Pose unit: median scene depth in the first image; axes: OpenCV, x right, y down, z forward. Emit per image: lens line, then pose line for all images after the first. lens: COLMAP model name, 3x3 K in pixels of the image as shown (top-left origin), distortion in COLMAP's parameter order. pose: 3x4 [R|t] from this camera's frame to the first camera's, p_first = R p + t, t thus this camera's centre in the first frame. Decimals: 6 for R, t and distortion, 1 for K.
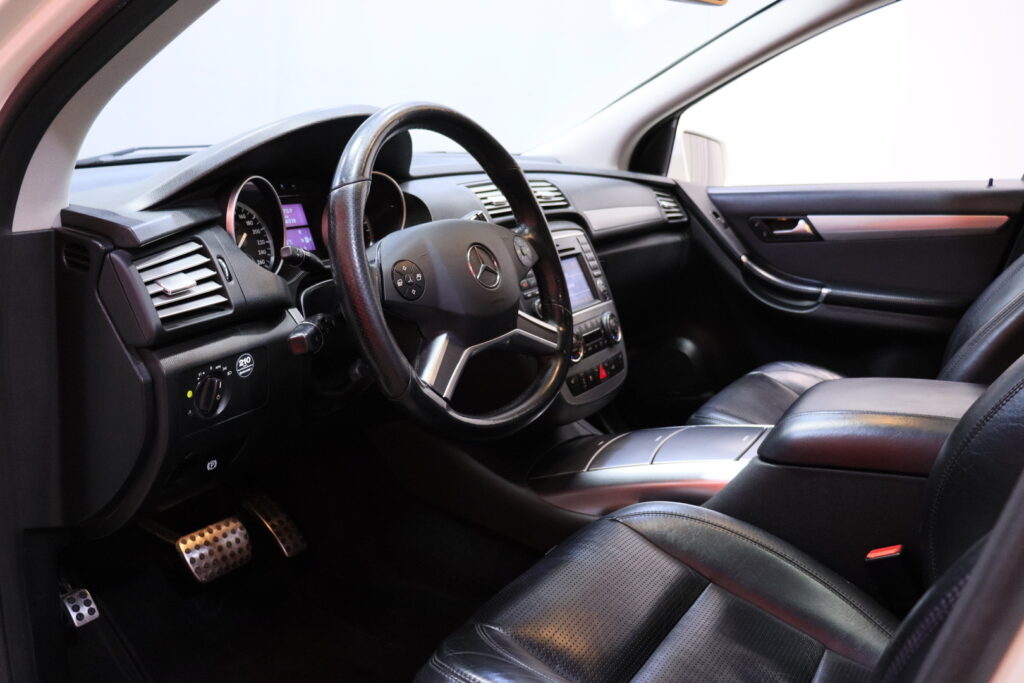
lens RADIAL K [[844.1, 0, 512.0], [0, 844.1, 341.5], [0, 0, 1]] dist [-0.183614, 0.159047]
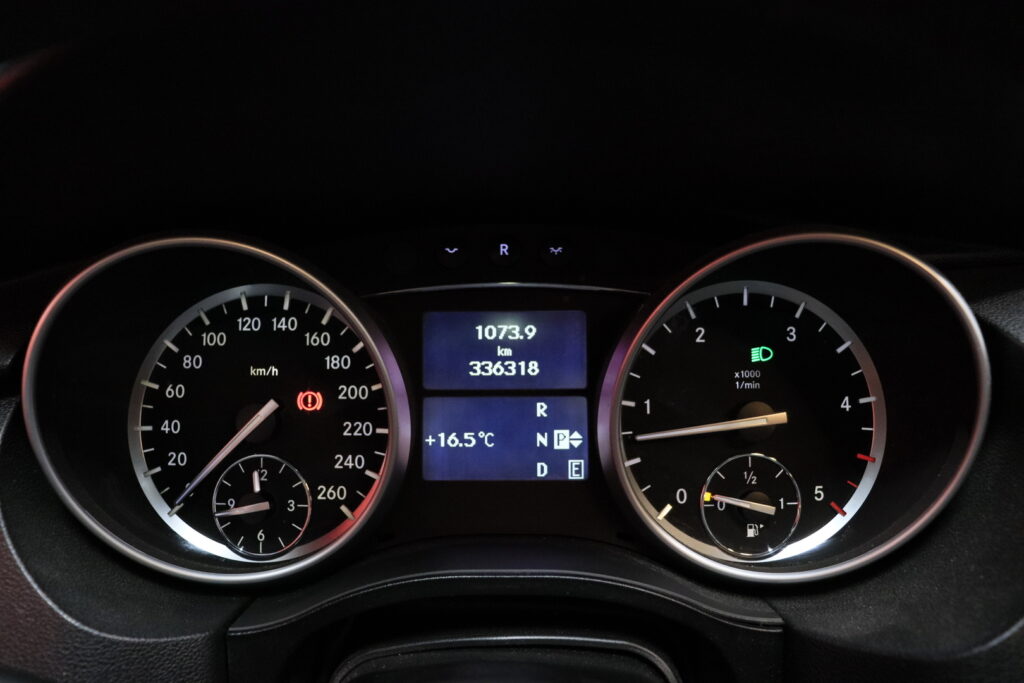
lens RADIAL K [[844.1, 0, 512.0], [0, 844.1, 341.5], [0, 0, 1]] dist [-0.183614, 0.159047]
pose [[0.503822, 0.237497, -0.830517, -0.018699], [-0.175916, 0.969522, 0.170530, -0.235650], [0.845705, 0.060185, 0.530246, 0.956755]]
